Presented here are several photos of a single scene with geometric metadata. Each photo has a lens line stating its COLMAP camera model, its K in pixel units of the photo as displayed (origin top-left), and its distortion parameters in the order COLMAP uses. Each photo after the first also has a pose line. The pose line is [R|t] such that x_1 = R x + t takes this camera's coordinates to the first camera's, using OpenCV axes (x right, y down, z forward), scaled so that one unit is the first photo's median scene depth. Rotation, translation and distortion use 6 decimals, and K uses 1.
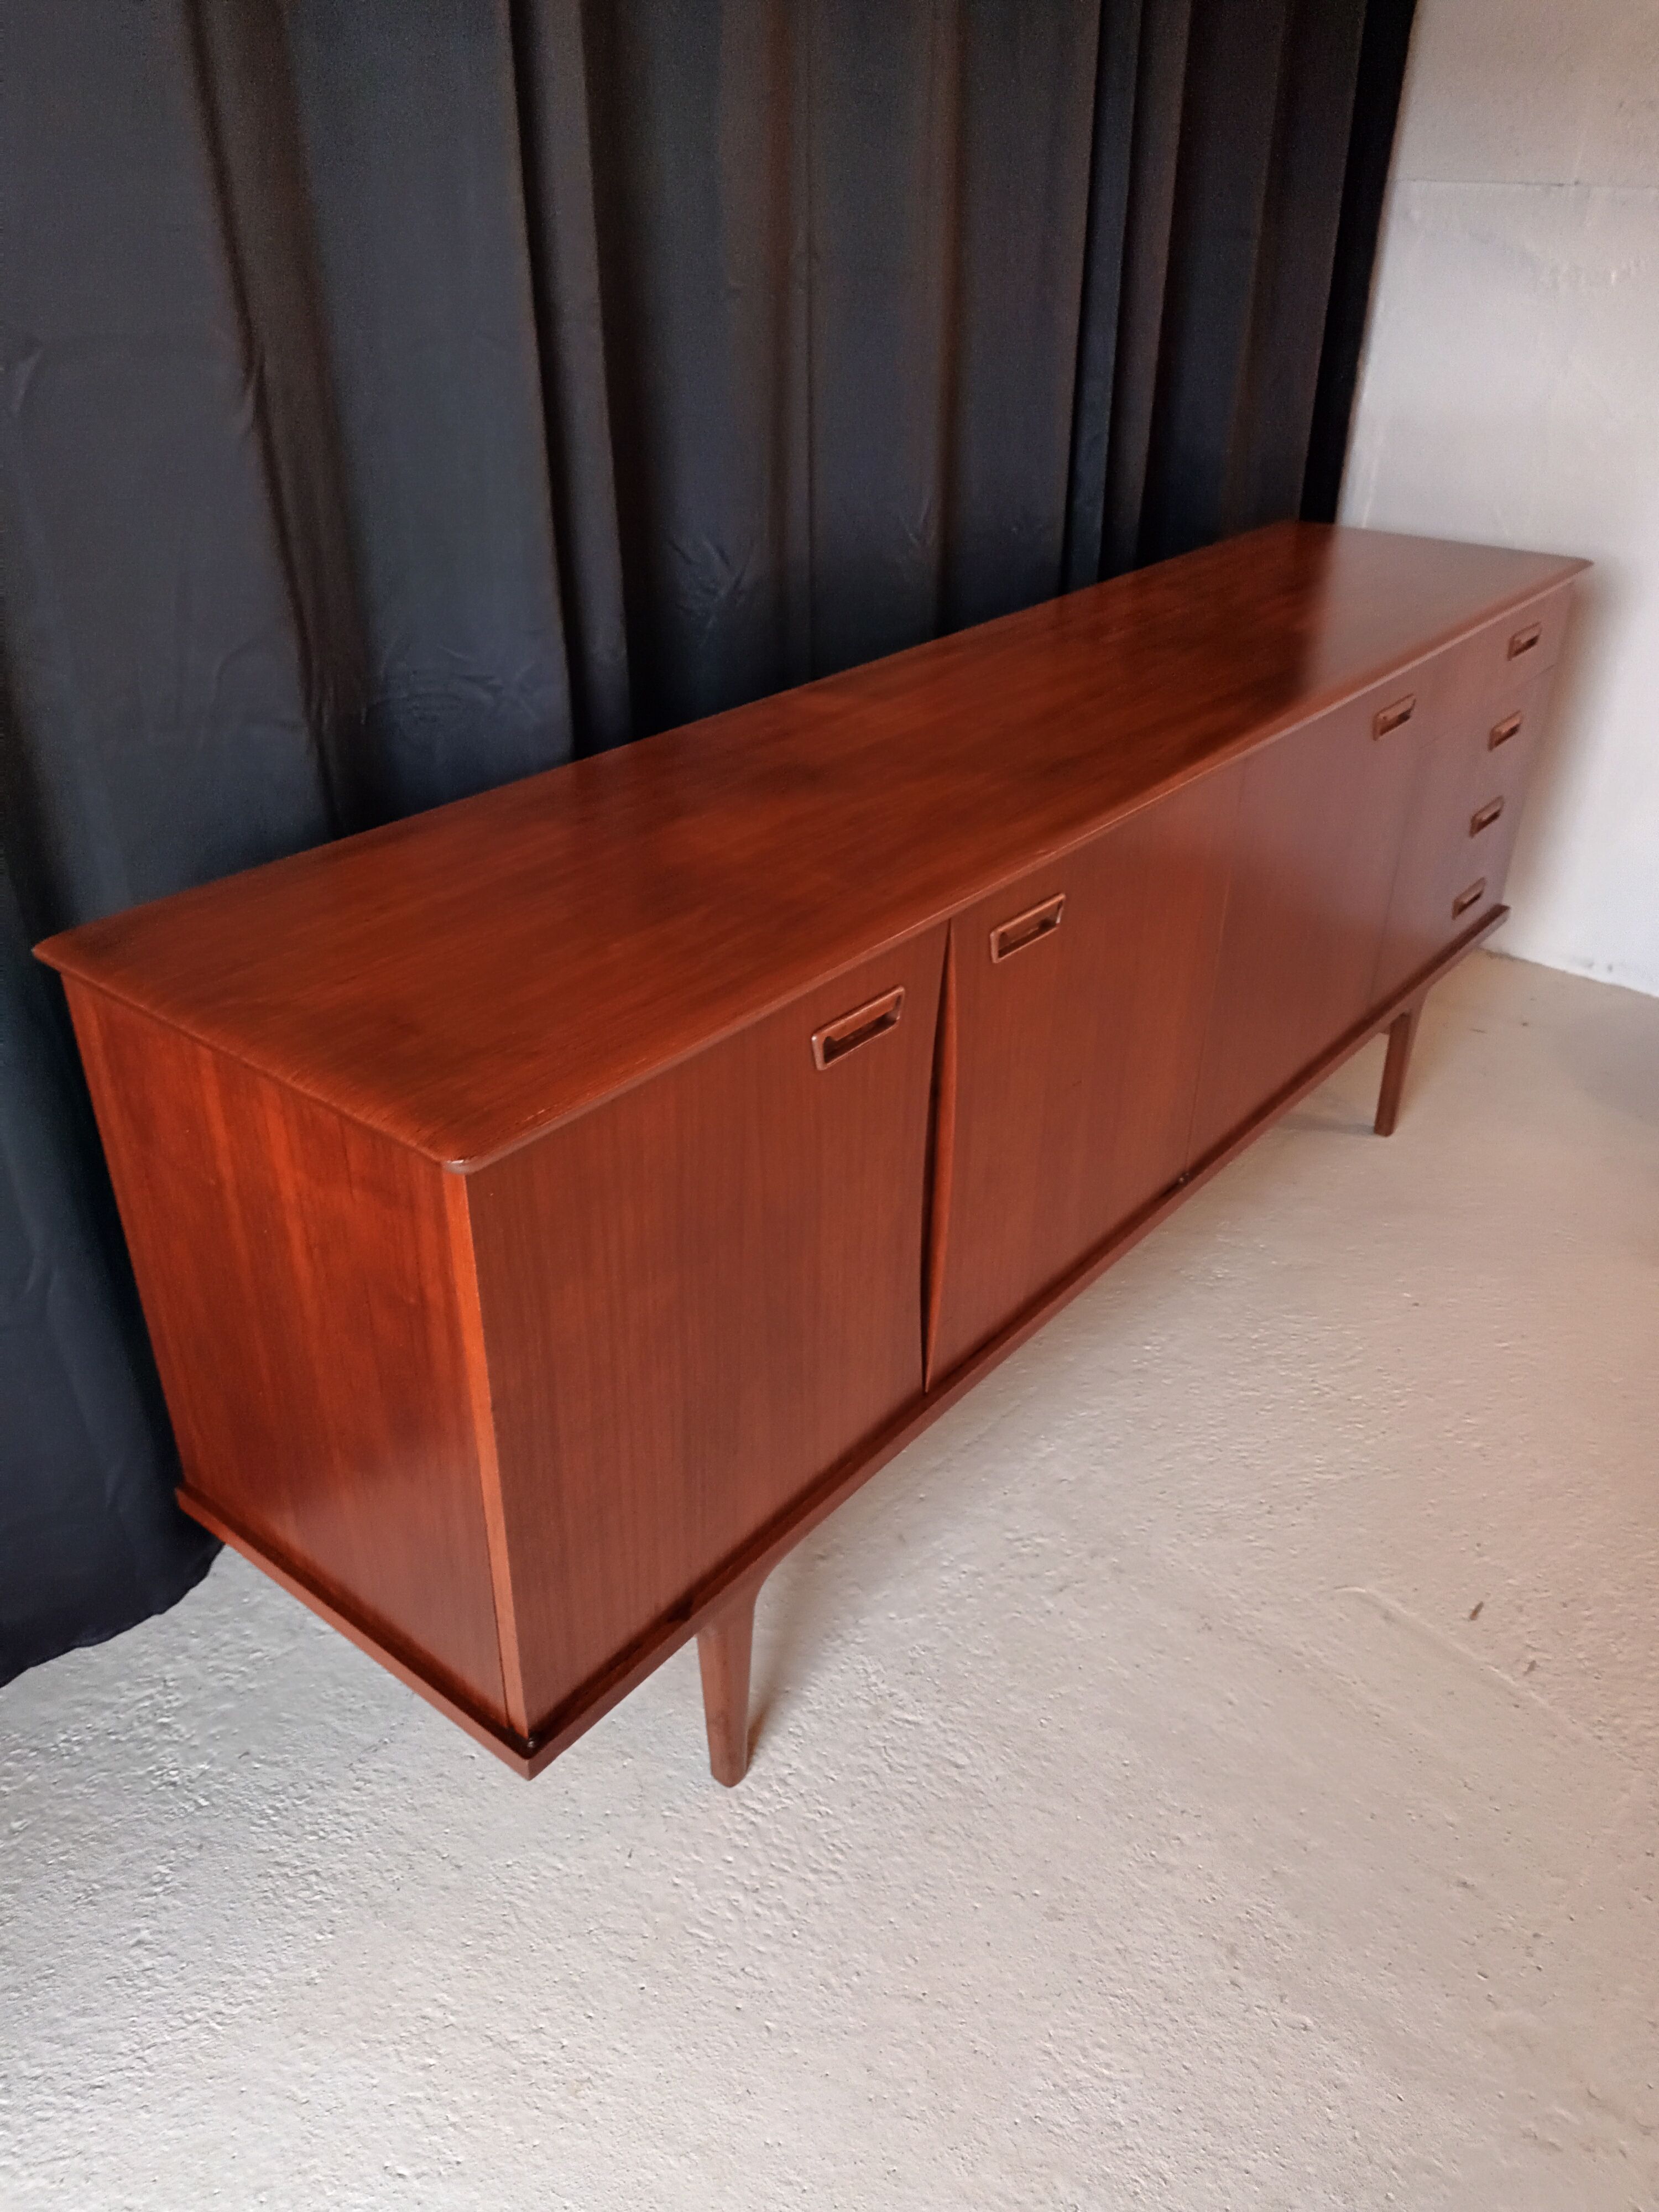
lens RADIAL K [[1659.1, 0, 814.8], [0, 1659.1, 1119.9], [0, 0, 1]] dist [0.035481, -0.047210]
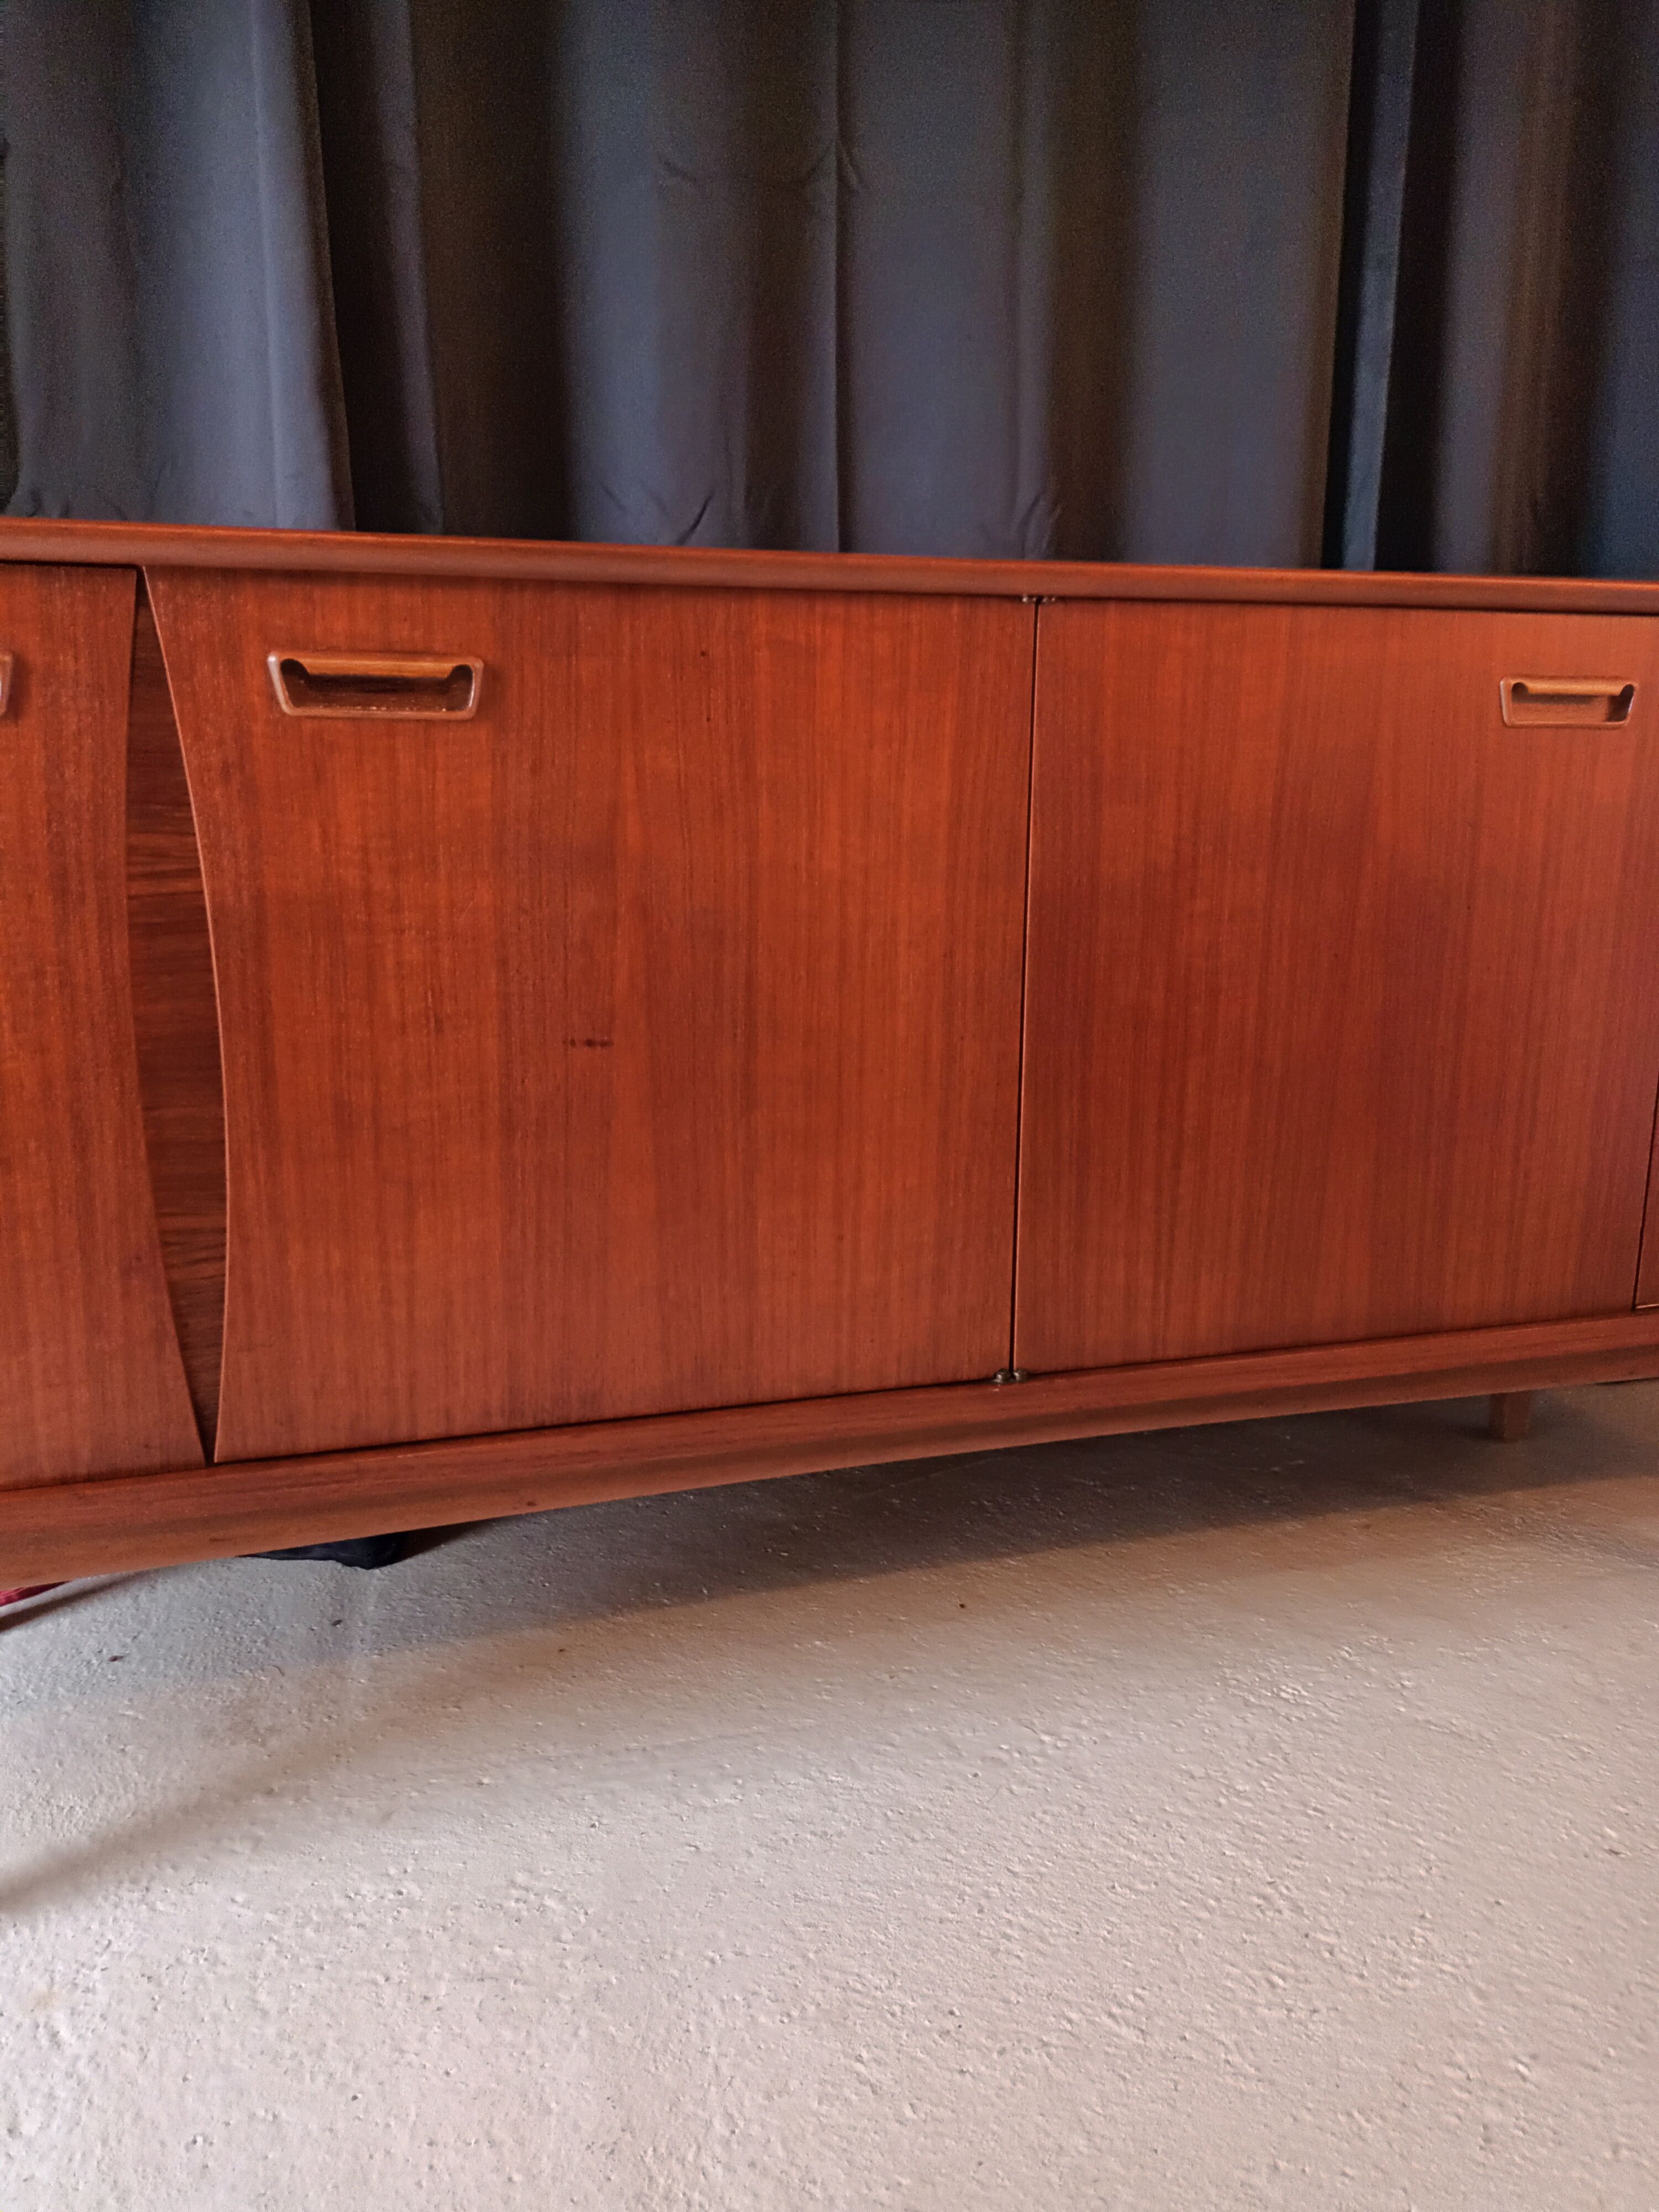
lens RADIAL K [[1659.1, 0, 825.7], [0, 1659.1, 1103.4], [0, 0, 1]] dist [0.035481, -0.047210]
pose [[0.827876, 0.113952, -0.549214, 0.609910], [-0.283949, 0.929556, -0.235155, 0.128715], [0.483730, 0.350628, 0.801914, 0.594198]]
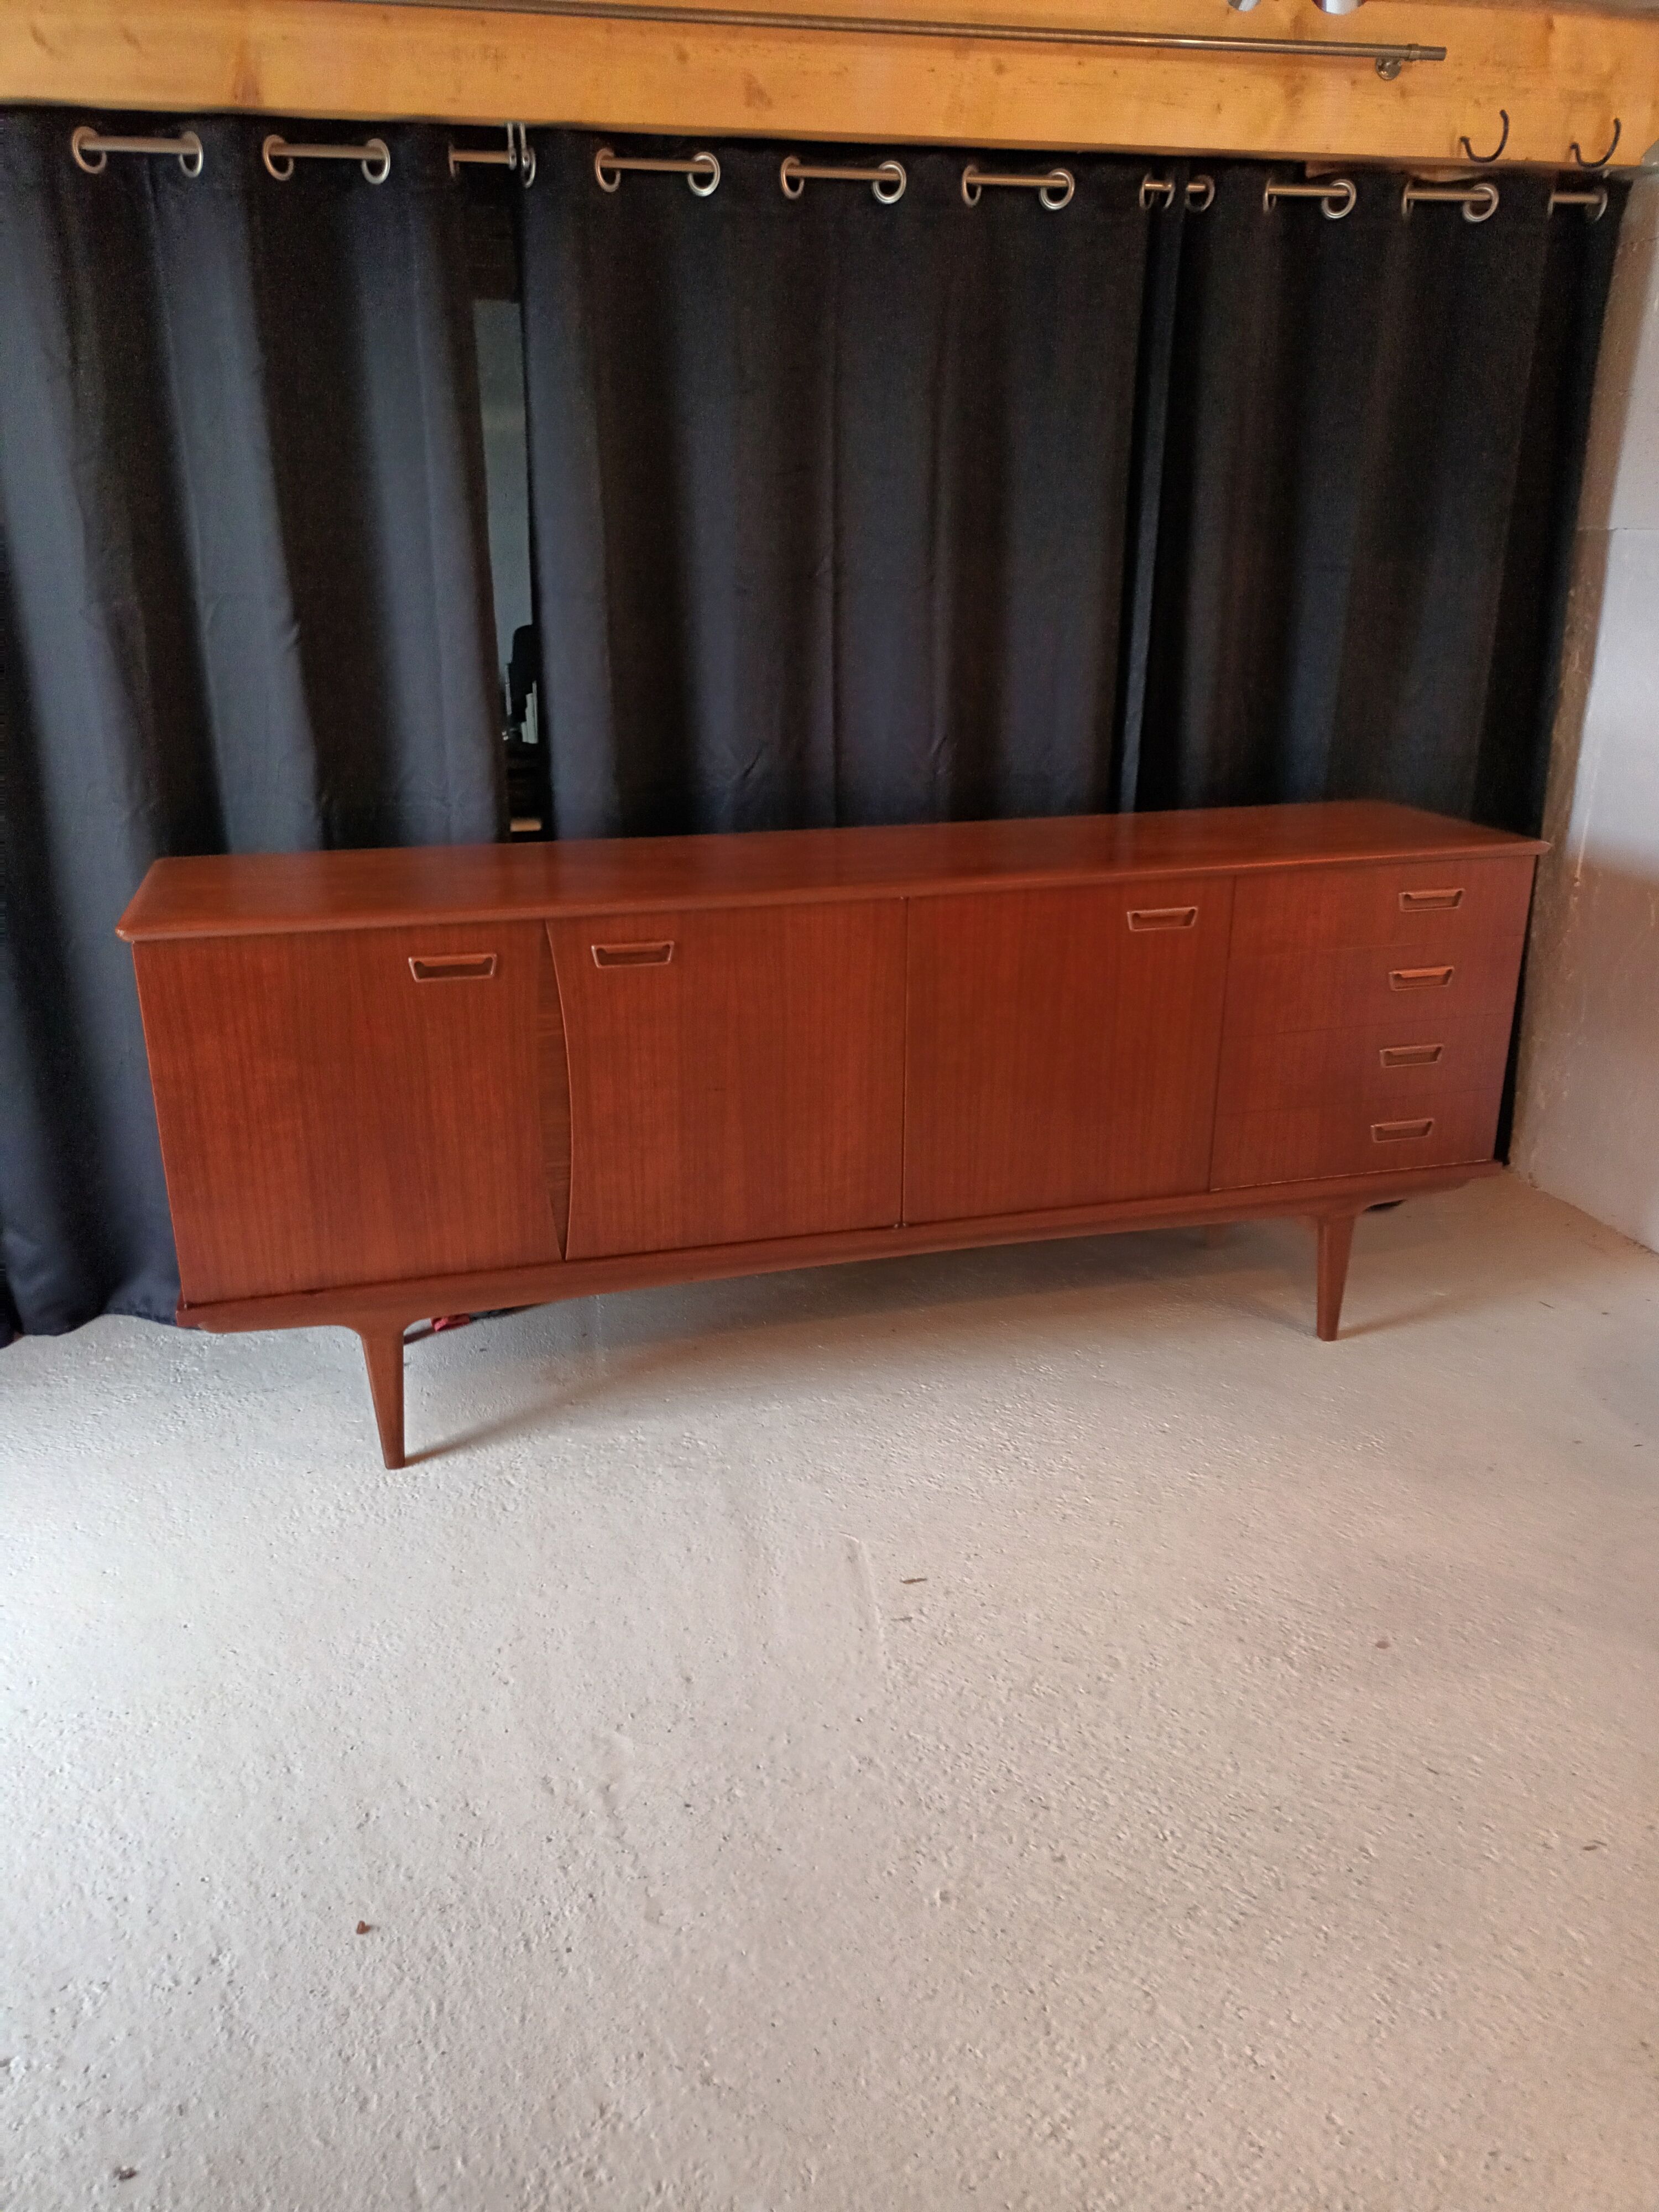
lens RADIAL K [[1651.9, 0, 841.5], [0, 1651.9, 1100.4], [0, 0, 1]] dist [0.039081, -0.041491]
pose [[0.813615, 0.188262, -0.550080, 1.122974], [-0.292341, 0.950291, -0.107164, 0.120512], [0.502561, 0.248002, 0.828207, -0.160331]]
